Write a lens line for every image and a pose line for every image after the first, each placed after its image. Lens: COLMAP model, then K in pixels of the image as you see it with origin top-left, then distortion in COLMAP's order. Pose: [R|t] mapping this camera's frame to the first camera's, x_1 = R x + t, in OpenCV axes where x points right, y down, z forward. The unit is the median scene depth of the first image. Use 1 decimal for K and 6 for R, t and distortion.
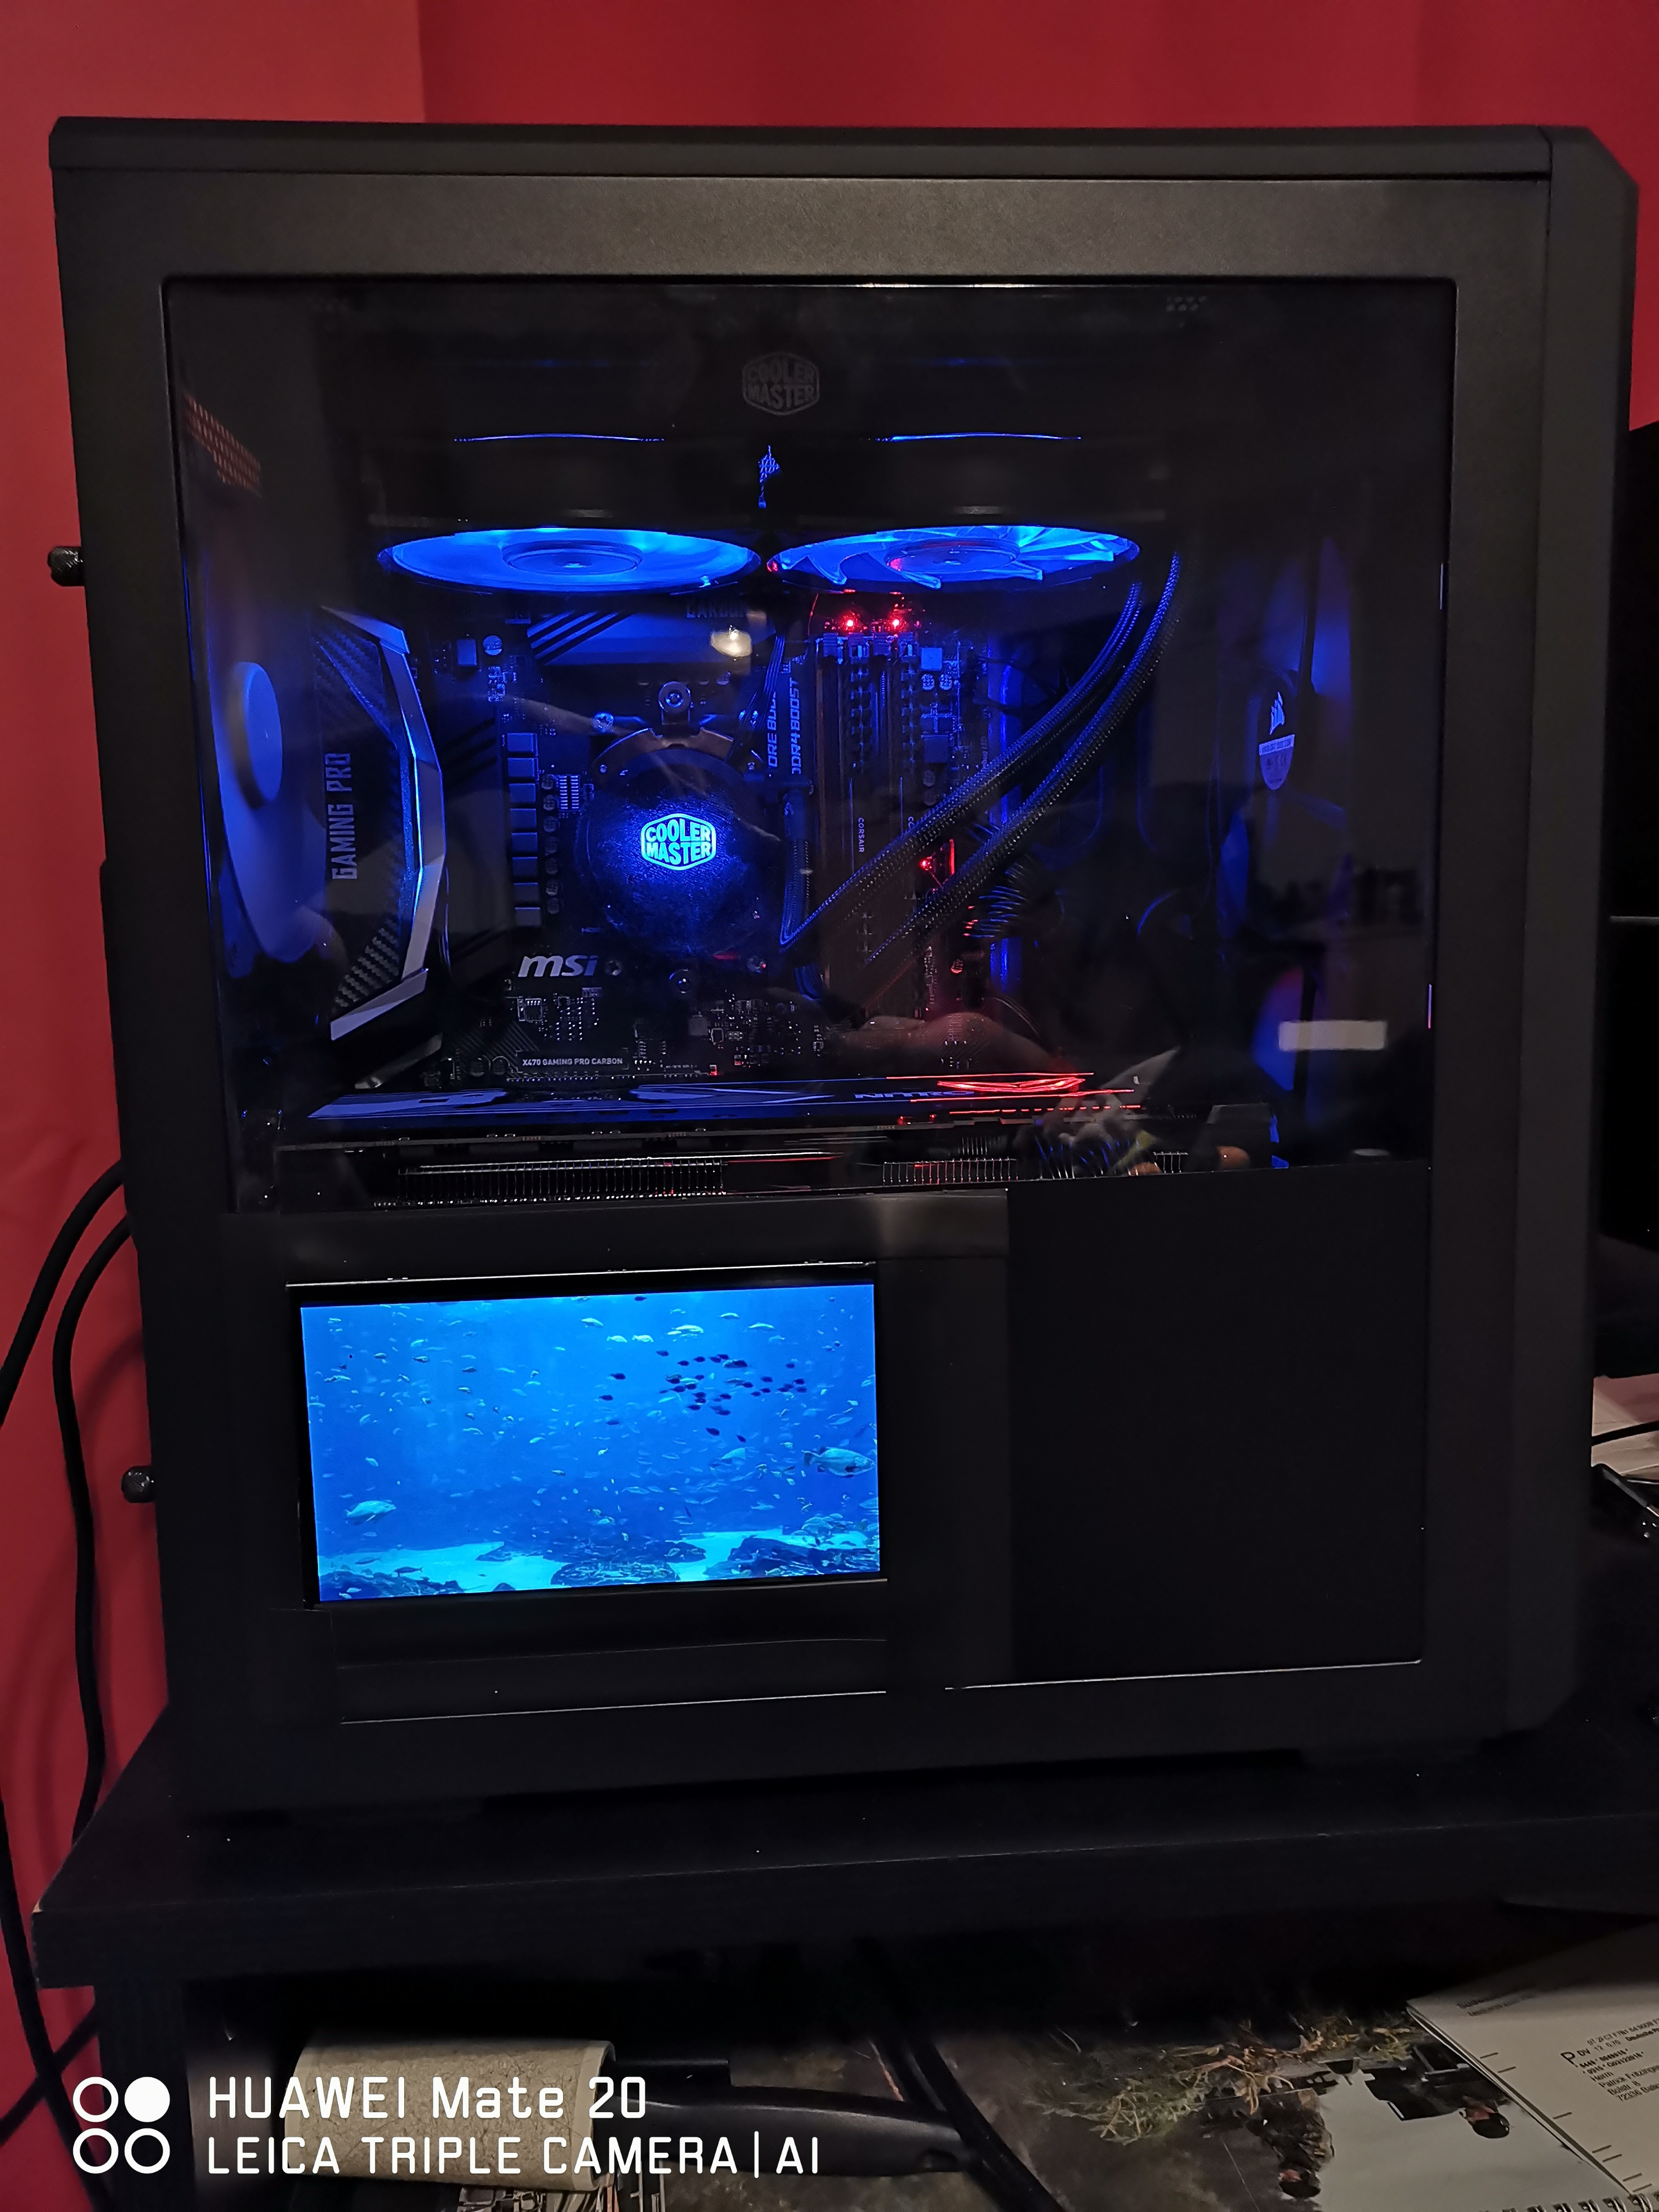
lens RADIAL K [[1743.0, 0, 828.8], [0, 1743.0, 1101.3], [0, 0, 1]] dist [-0.010138, -0.009678]
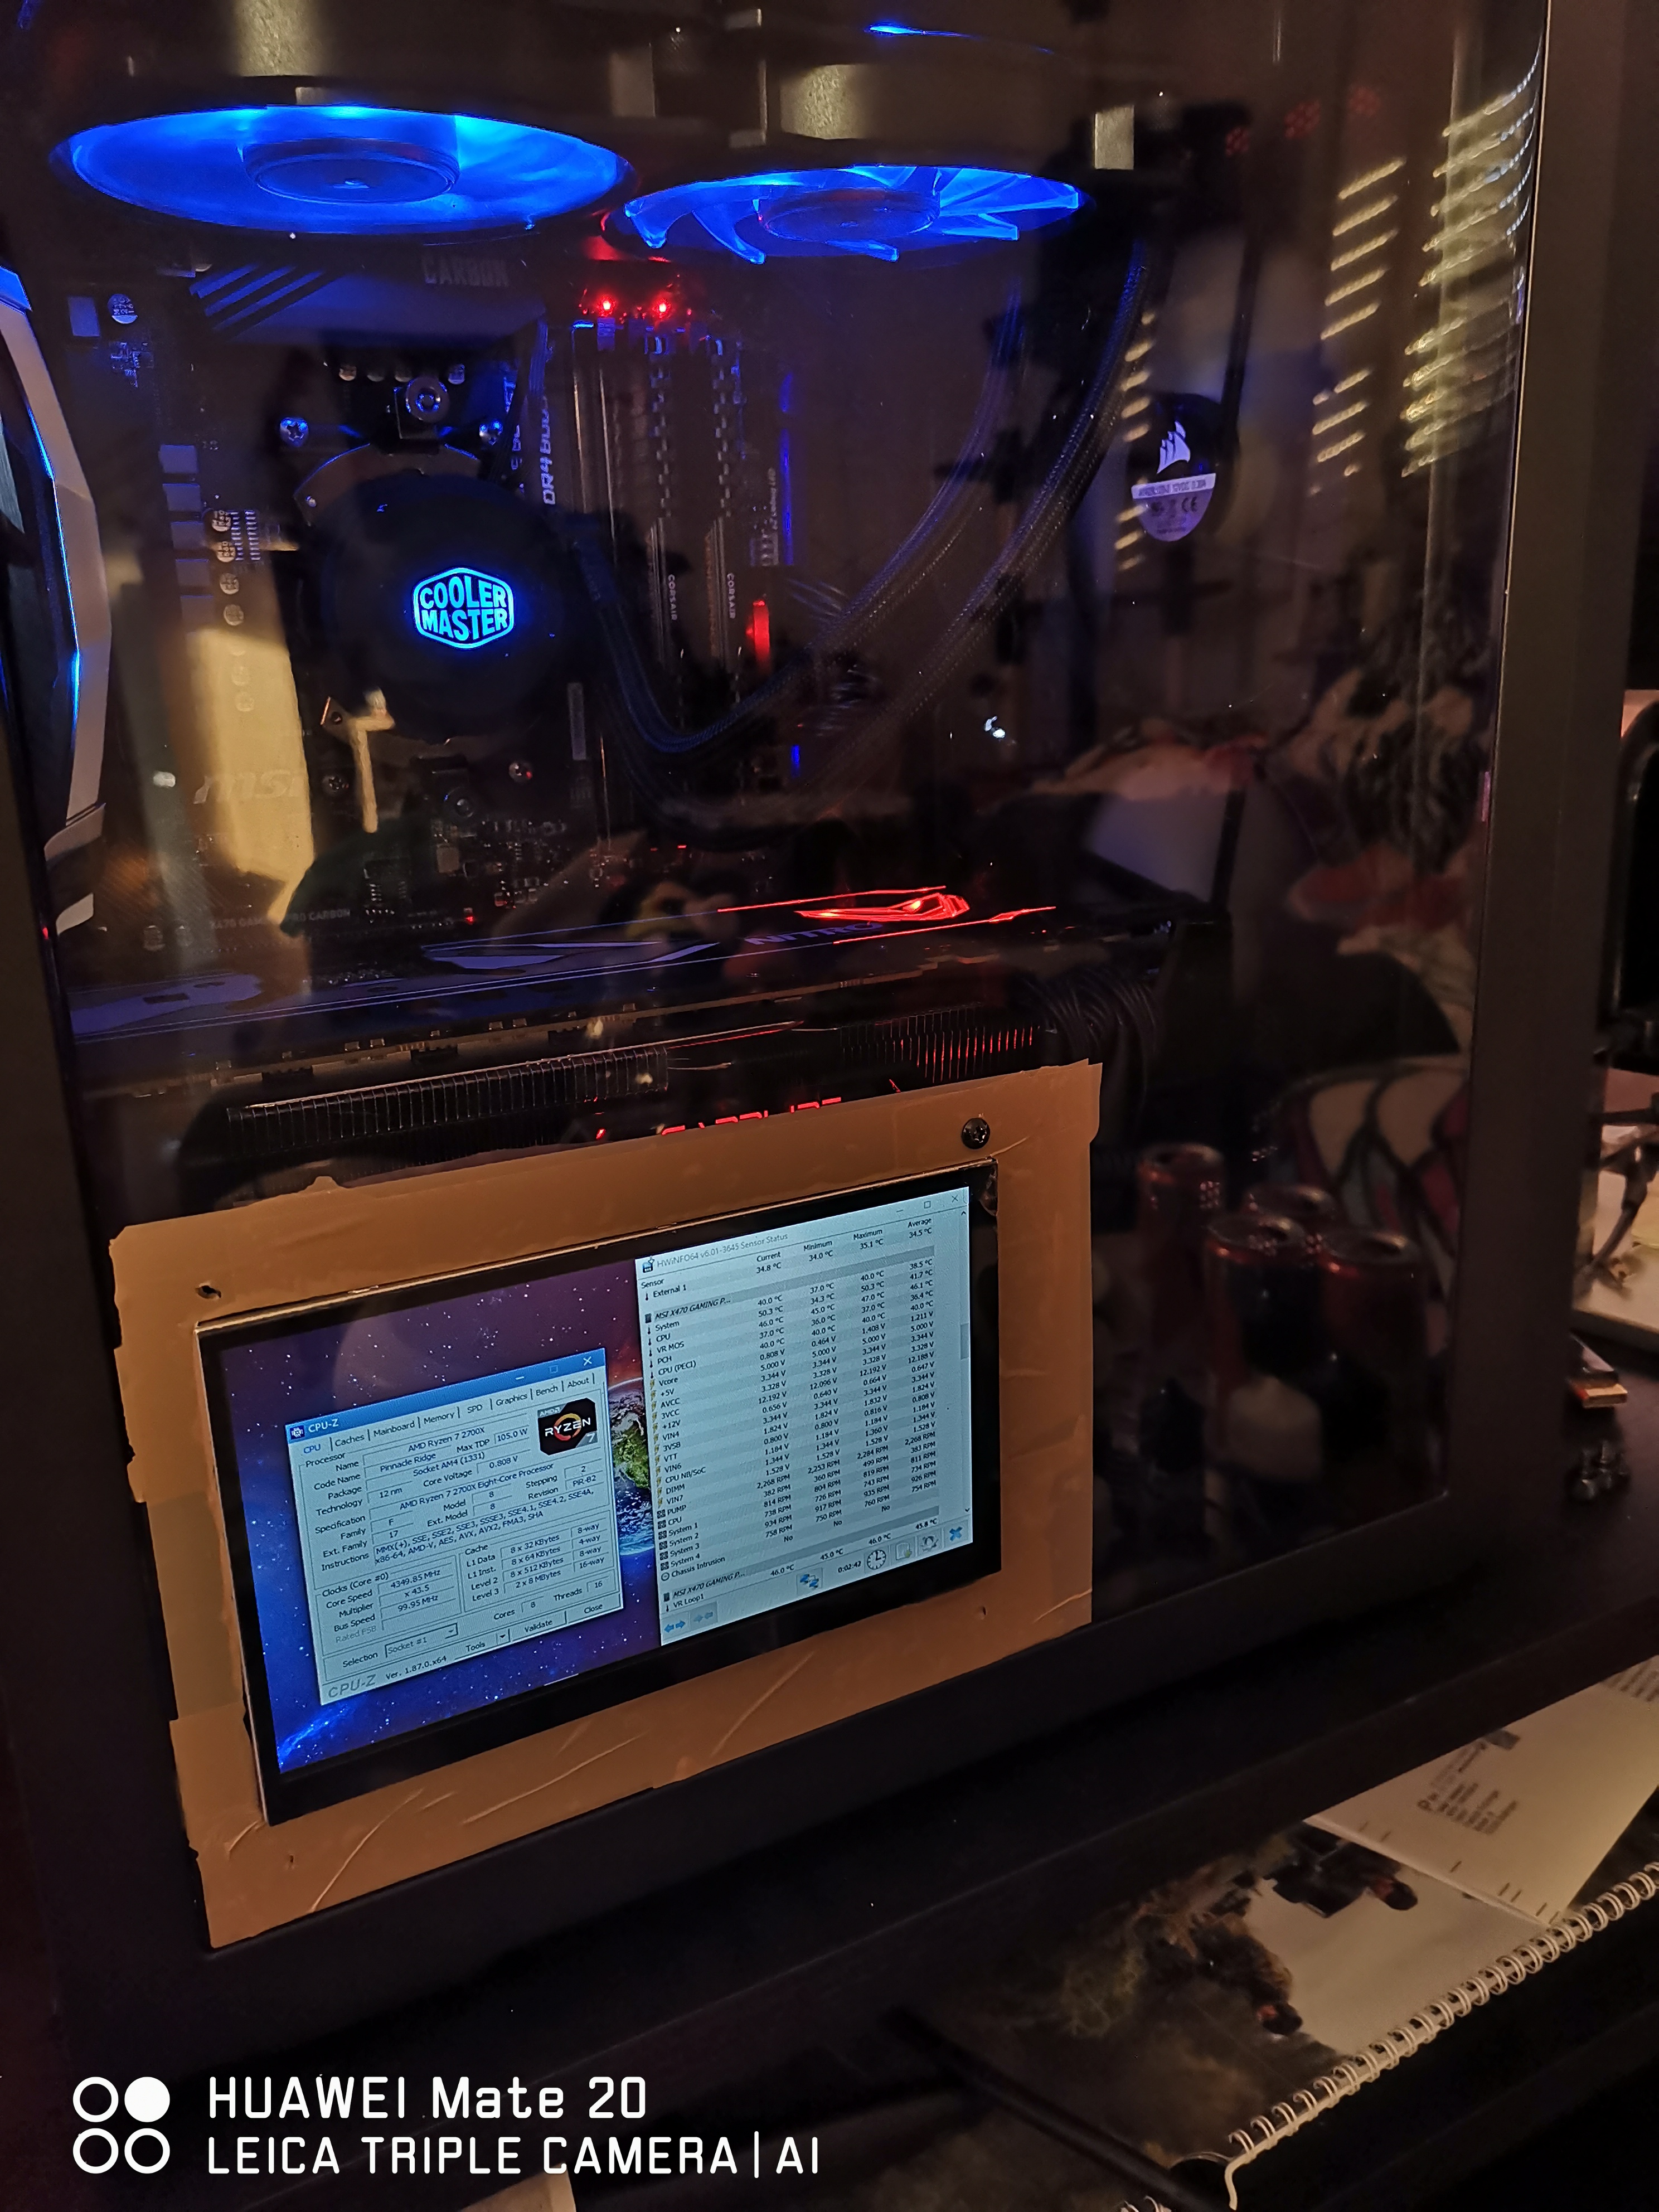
lens RADIAL K [[1743.0, 0, 832.2], [0, 1743.0, 1111.2], [0, 0, 1]] dist [-0.010138, -0.009678]
pose [[0.902028, -0.126971, 0.412583, -0.273027], [0.068224, 0.985684, 0.154185, -0.044341], [-0.426253, -0.110931, 0.897776, 0.263922]]
